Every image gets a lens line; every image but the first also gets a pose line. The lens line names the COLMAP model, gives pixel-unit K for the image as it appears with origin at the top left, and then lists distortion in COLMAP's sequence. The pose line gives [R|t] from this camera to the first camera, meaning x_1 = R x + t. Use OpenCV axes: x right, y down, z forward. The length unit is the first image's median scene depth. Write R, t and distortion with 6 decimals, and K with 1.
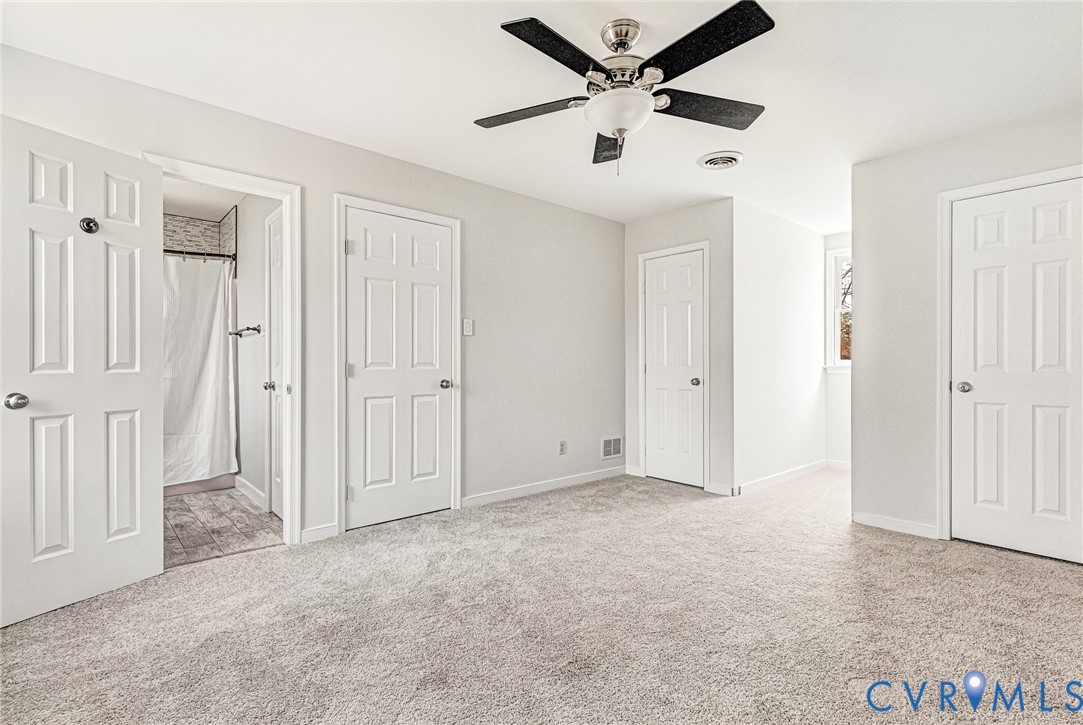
lens RADIAL K [[508.0, 0, 543.1], [0, 508.0, 364.8], [0, 0, 1]] dist [0.003352, 0.000229]
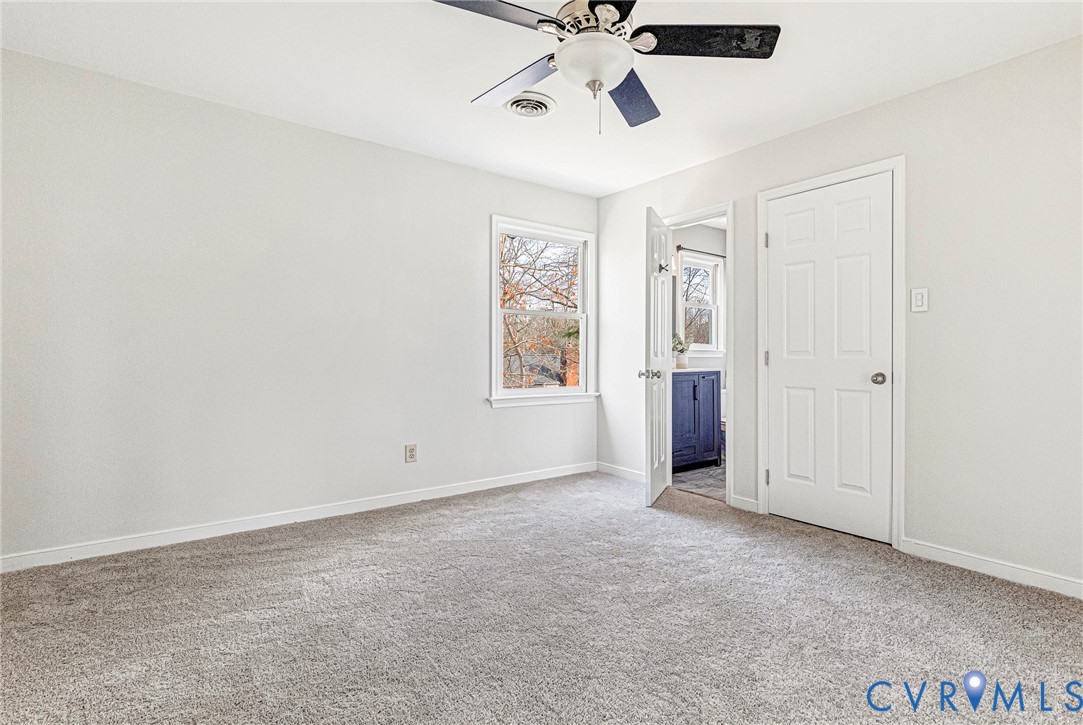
lens RADIAL K [[508.0, 0, 543.1], [0, 508.0, 364.8], [0, 0, 1]] dist [0.003352, 0.000229]
pose [[0.000475, 0.019121, -0.999817, 0.652430], [-0.011742, 0.999748, 0.019114, 0.009971], [0.999931, 0.011730, 0.000699, 0.562922]]
